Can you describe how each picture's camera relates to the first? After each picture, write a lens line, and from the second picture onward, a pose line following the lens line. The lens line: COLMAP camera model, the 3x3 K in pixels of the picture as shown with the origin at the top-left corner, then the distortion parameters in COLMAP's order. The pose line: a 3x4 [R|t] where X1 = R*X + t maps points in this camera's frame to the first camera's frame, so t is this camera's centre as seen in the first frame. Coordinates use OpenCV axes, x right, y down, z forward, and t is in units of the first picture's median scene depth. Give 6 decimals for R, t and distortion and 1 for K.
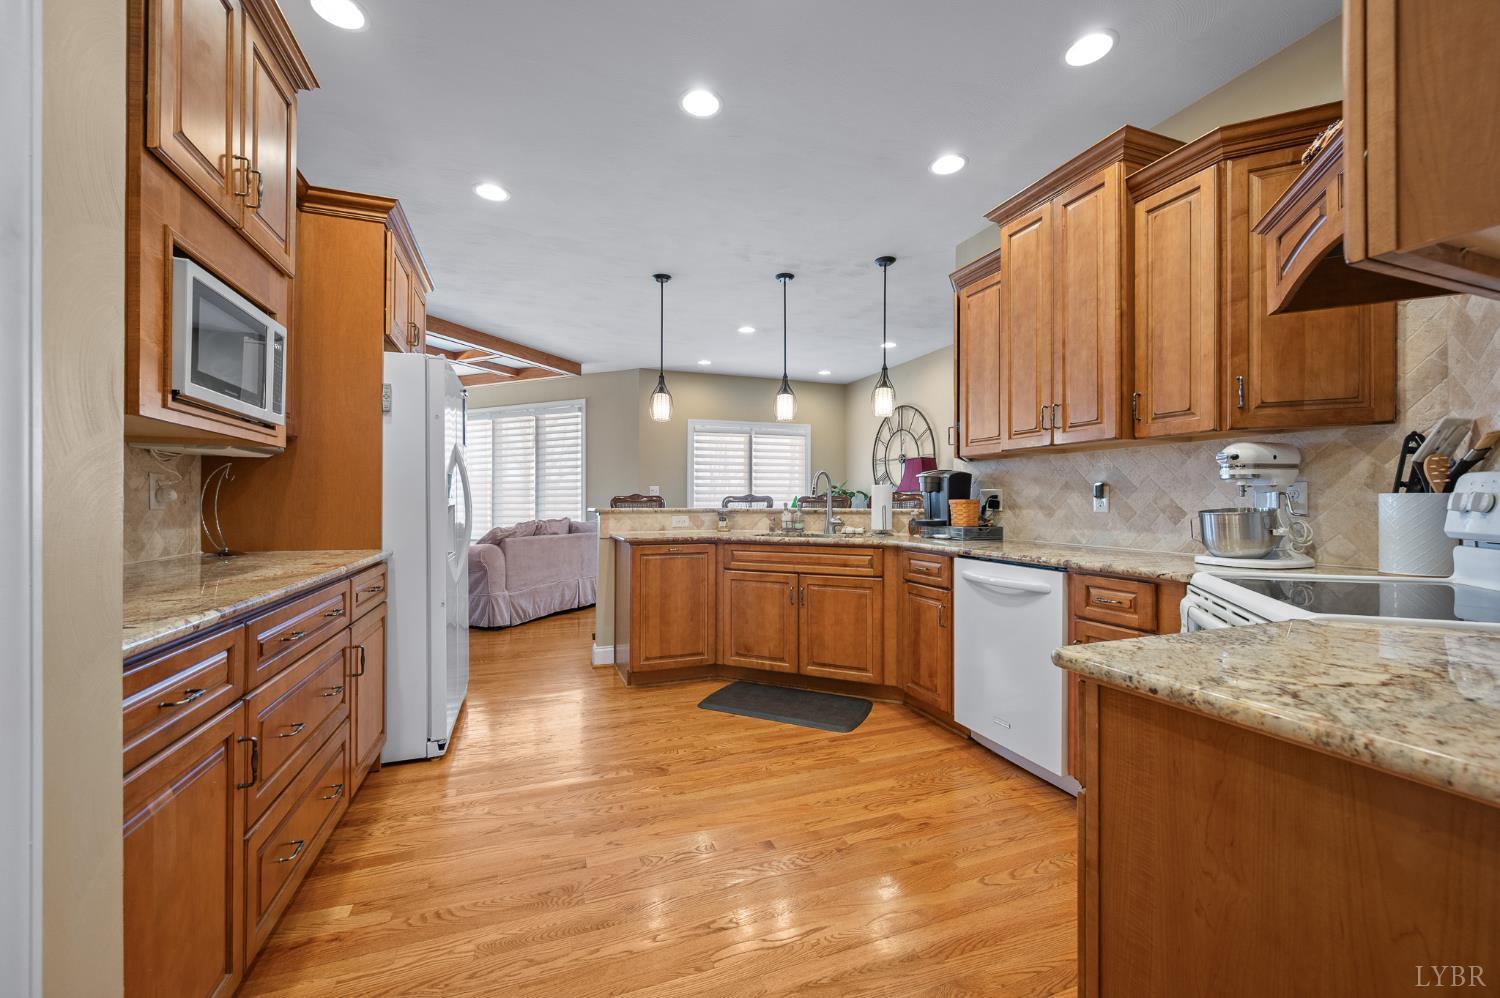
lens RADIAL K [[598.9, 0, 750.0], [0, 598.9, 499.0], [0, 0, 1]] dist [-0.000170, 0.000227]
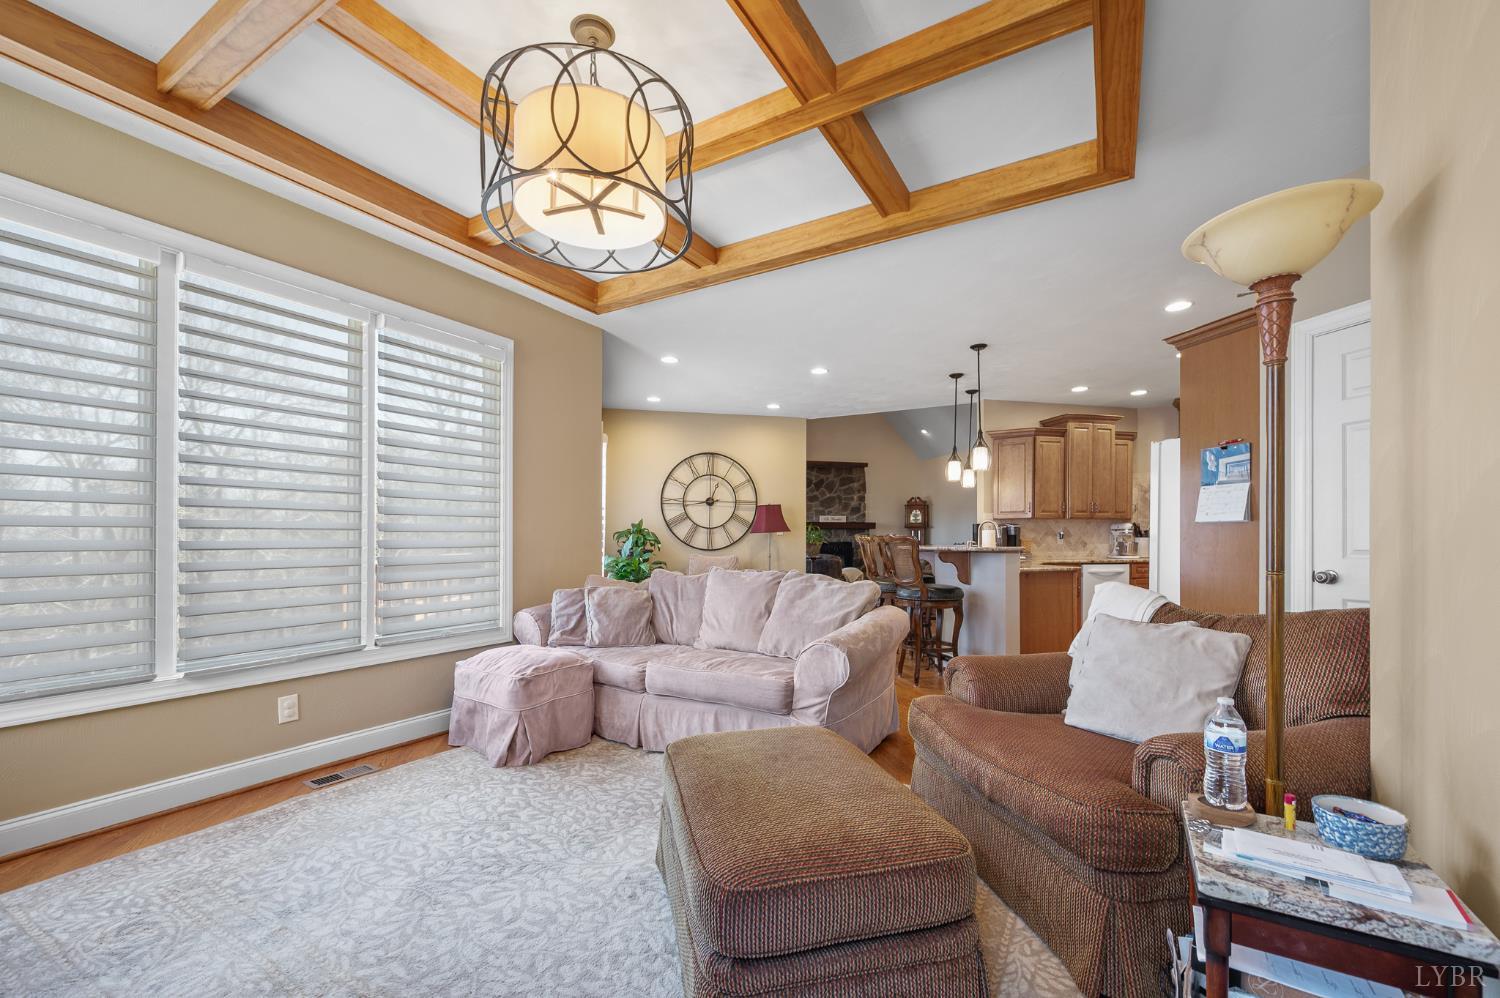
lens RADIAL K [[580.0, 0, 750.2], [0, 580.0, 538.9], [0, 0, 1]] dist [0.000108, 0.000045]
pose [[0.104915, 0.001262, 0.994480, -1.838318], [0.000066, 0.999999, -0.001276, 0.002721], [-0.994481, 0.000199, 0.104915, 1.890738]]
